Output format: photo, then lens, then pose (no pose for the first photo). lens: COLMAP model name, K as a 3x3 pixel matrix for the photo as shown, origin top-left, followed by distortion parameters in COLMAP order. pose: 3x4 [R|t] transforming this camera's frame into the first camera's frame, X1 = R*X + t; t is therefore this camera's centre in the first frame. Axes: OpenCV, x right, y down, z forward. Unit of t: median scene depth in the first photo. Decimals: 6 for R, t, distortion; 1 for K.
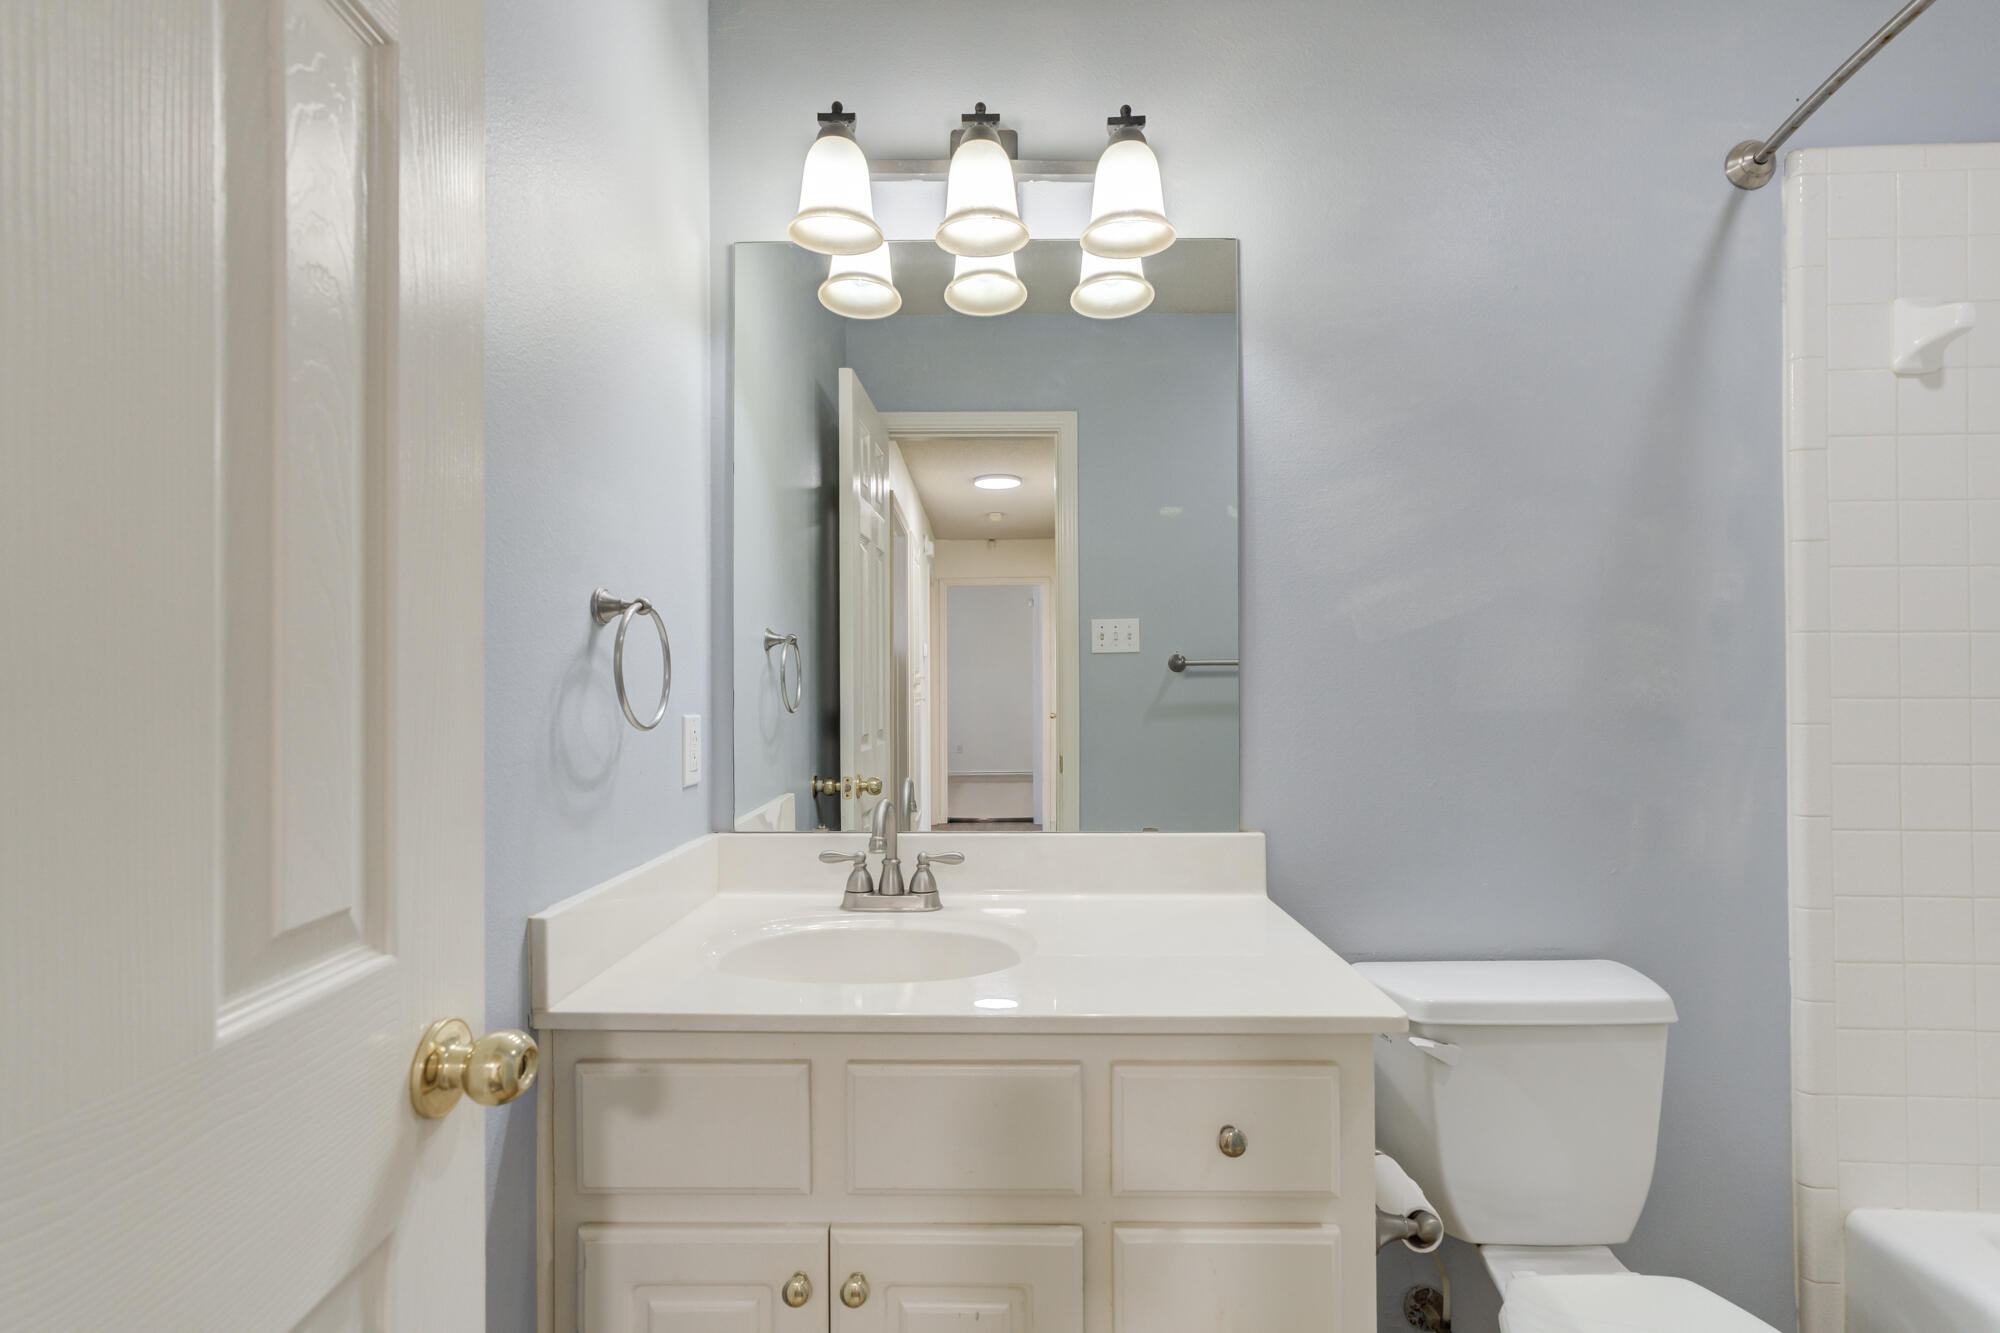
lens RADIAL K [[918.1, 0, 1005.5], [0, 918.1, 671.6], [0, 0, 1]] dist [-0.014206, 0.012501]
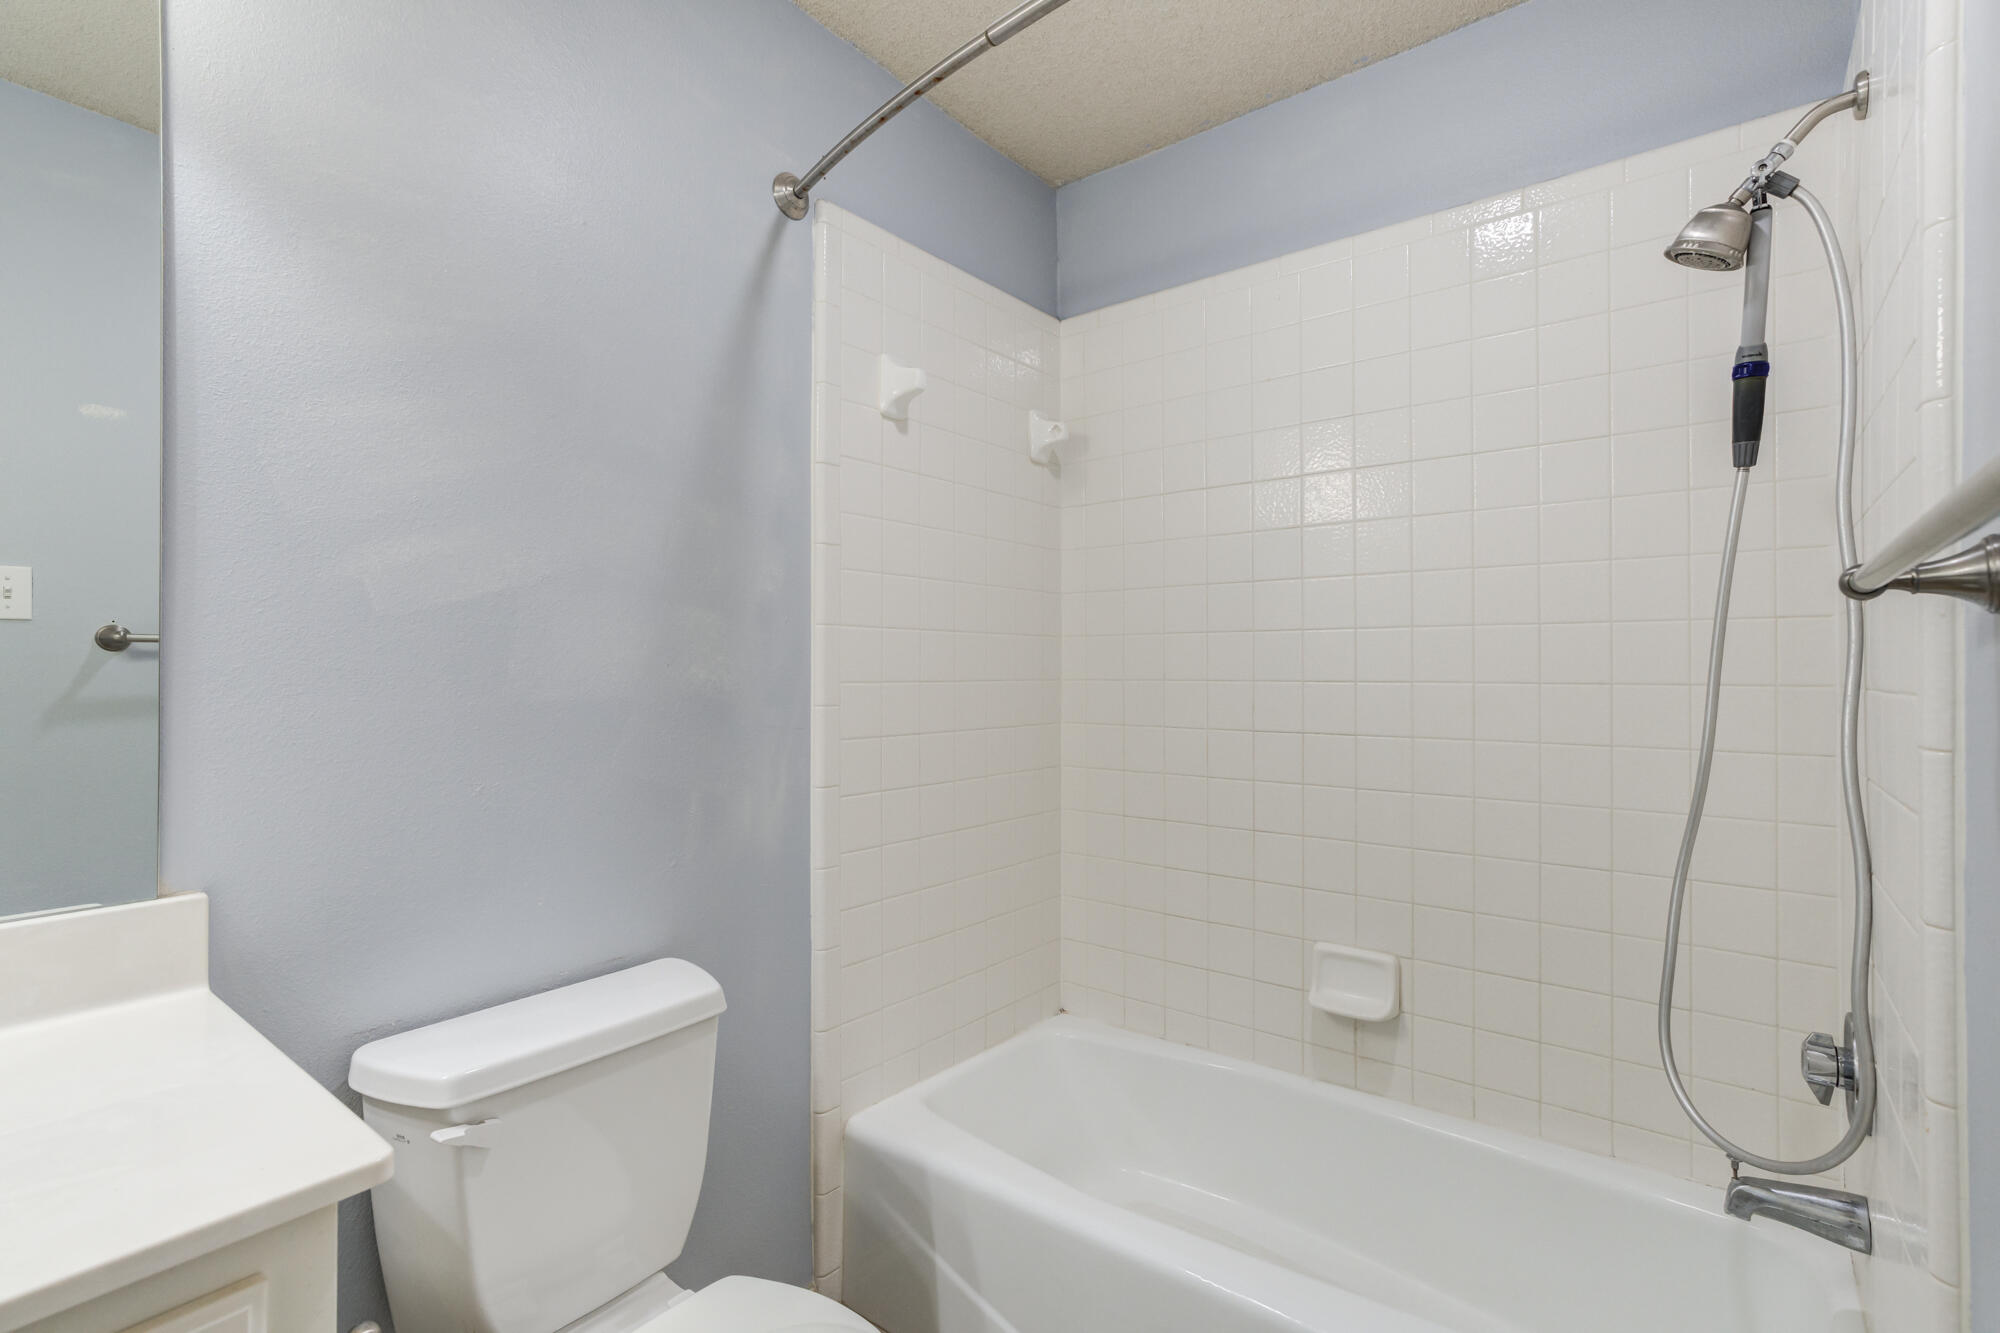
lens RADIAL K [[918.1, 0, 989.0], [0, 918.1, 664.3], [0, 0, 1]] dist [-0.014206, 0.012501]
pose [[0.615603, 0.003494, 0.788049, 0.104002], [-0.011878, 0.999918, 0.004846, -0.000861], [-0.787967, -0.012343, 0.615594, 0.140002]]
